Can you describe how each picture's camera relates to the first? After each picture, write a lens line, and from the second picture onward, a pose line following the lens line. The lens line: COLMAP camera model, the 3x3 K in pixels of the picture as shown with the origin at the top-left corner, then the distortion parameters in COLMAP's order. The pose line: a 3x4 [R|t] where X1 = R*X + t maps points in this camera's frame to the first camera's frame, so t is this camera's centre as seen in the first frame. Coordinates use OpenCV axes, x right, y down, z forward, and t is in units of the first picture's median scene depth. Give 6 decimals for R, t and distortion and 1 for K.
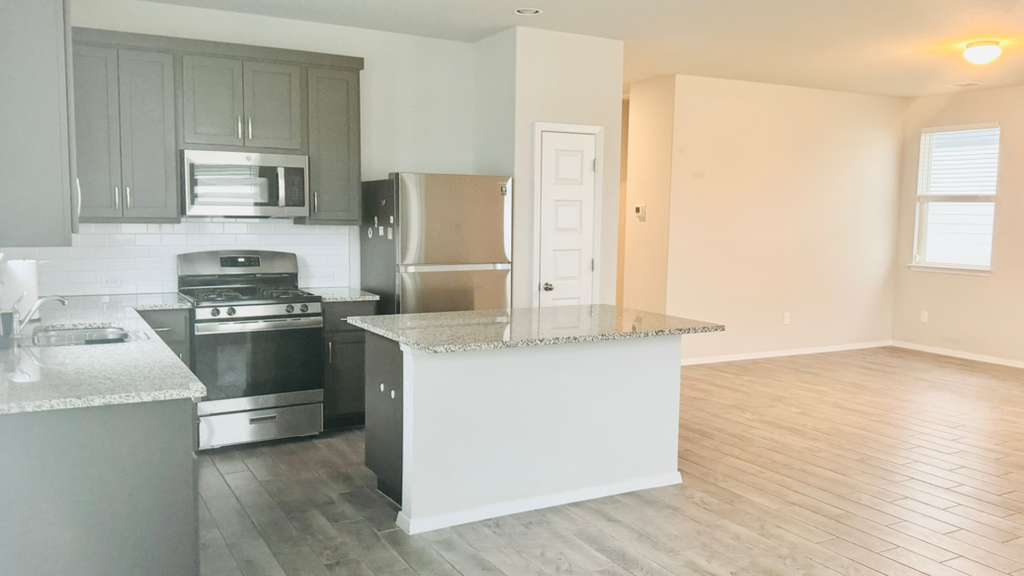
lens RADIAL K [[856.8, 0, 512.0], [0, 856.8, 288.0], [0, 0, 1]] dist [0.048609, -0.072017]
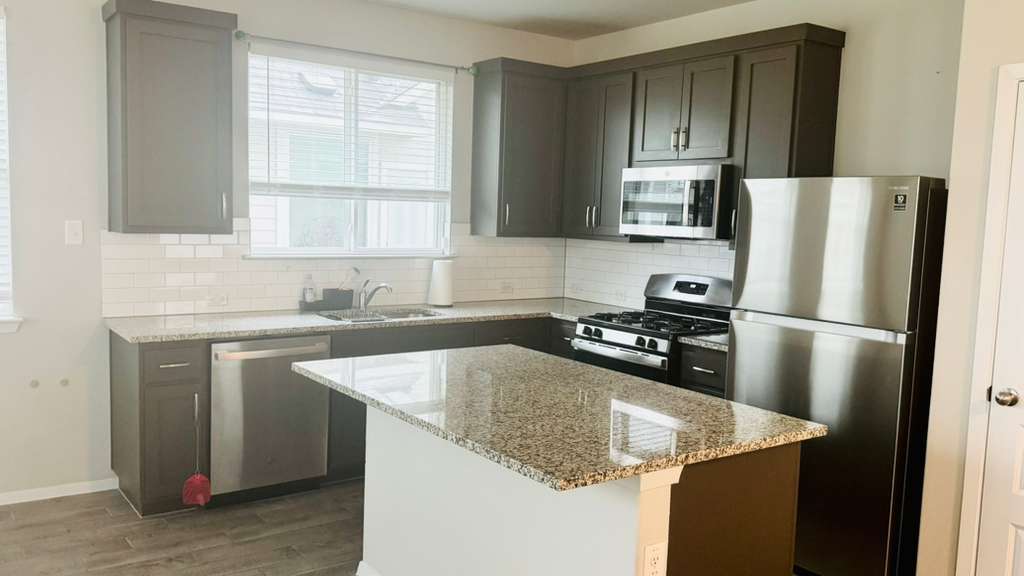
lens RADIAL K [[818.4, 0, 486.1], [0, 818.4, 291.0], [0, 0, 1]] dist [-0.000339, -0.006053]
pose [[0.095974, 0.085198, -0.991731, 0.520494], [-0.126935, 0.989243, 0.072700, -0.063729], [0.987257, 0.118908, 0.105756, 0.716735]]
